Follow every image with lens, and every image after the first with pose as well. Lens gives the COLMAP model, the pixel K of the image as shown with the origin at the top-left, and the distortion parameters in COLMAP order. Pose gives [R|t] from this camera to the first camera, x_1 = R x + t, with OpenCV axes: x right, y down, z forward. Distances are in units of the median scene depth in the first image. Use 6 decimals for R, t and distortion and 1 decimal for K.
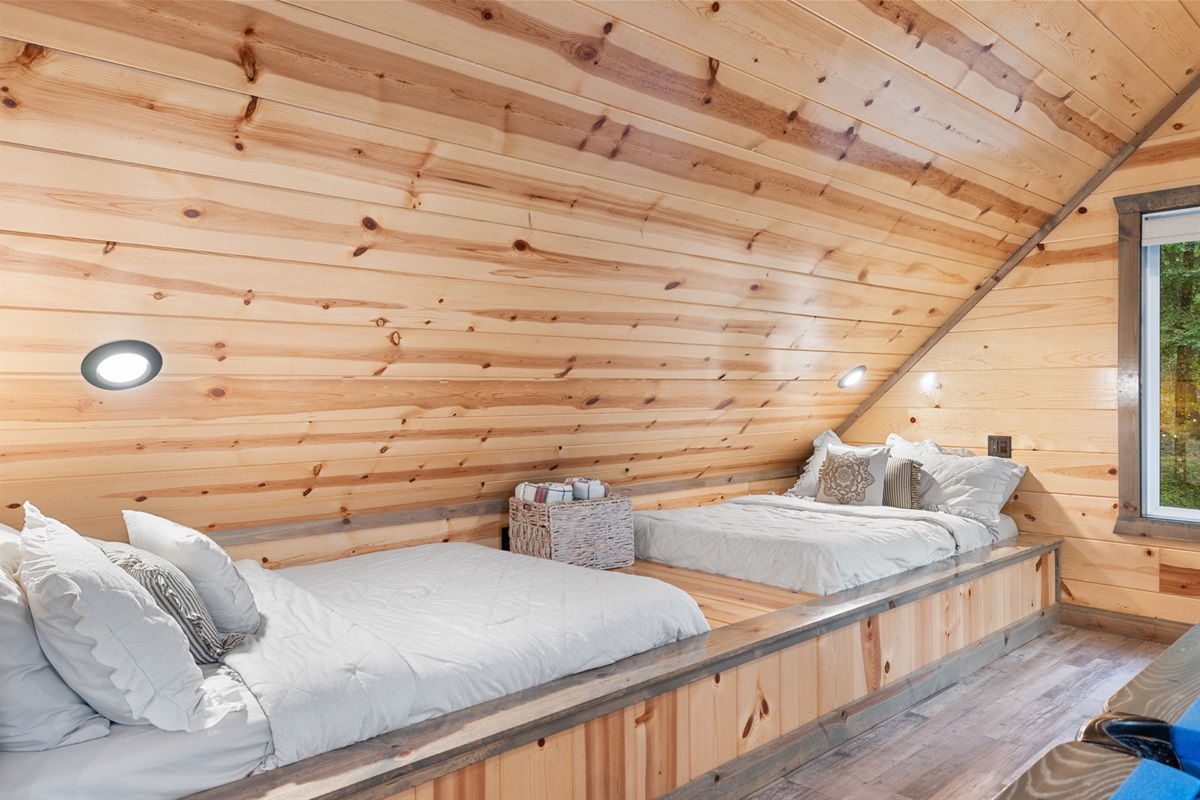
lens RADIAL K [[918.9, 0, 598.8], [0, 918.9, 399.4], [0, 0, 1]] dist [0.008829, 0.000771]
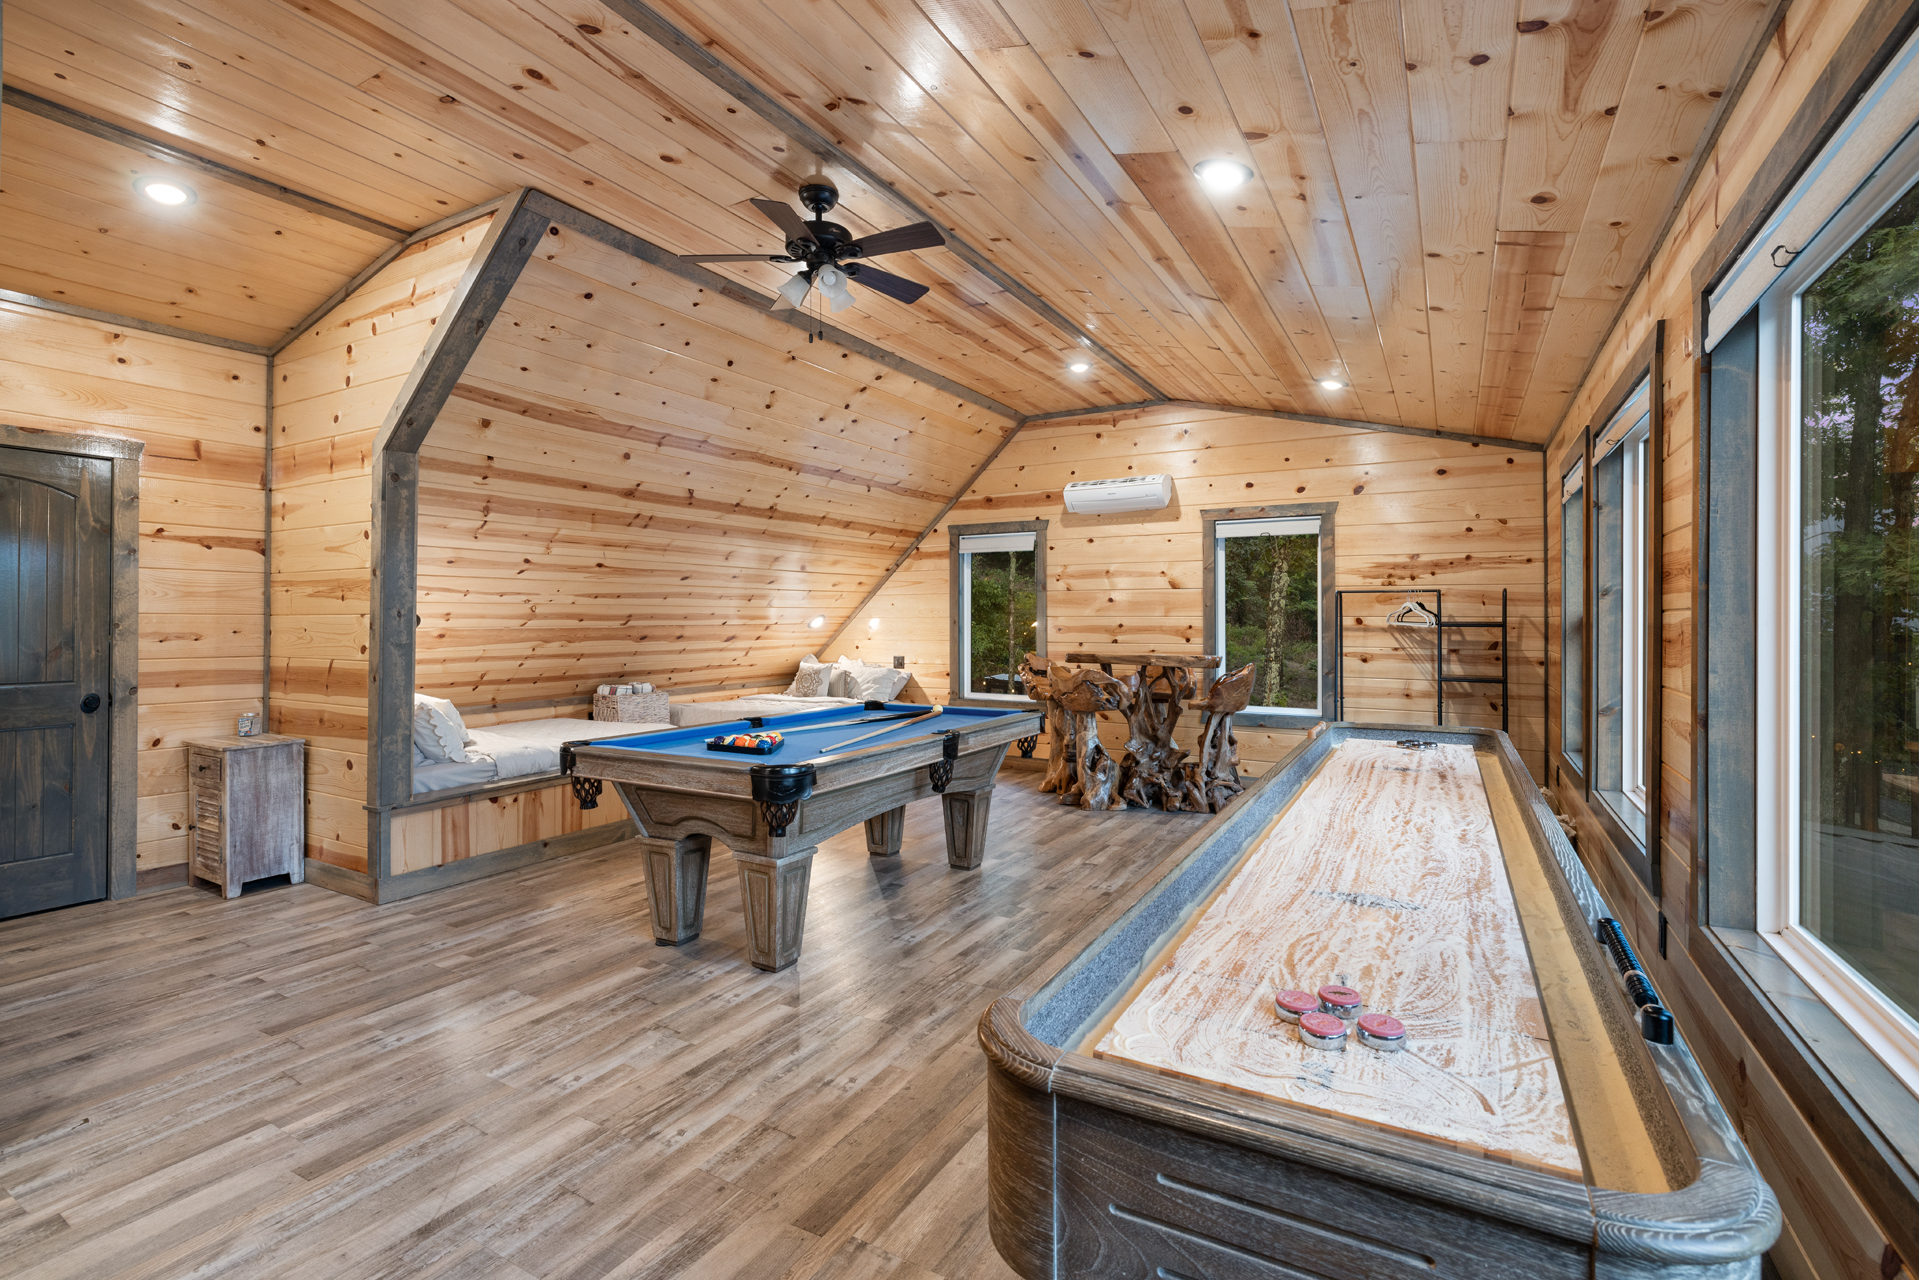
lens RADIAL K [[866.3, 0, 960.1], [0, 866.3, 623.3], [0, 0, 1]] dist [0.000801, 0.000026]
pose [[0.954112, 0.000895, 0.299450, 0.075300], [0.001499, 0.999969, -0.007766, -0.012462], [-0.299447, 0.007859, 0.954080, -0.790535]]
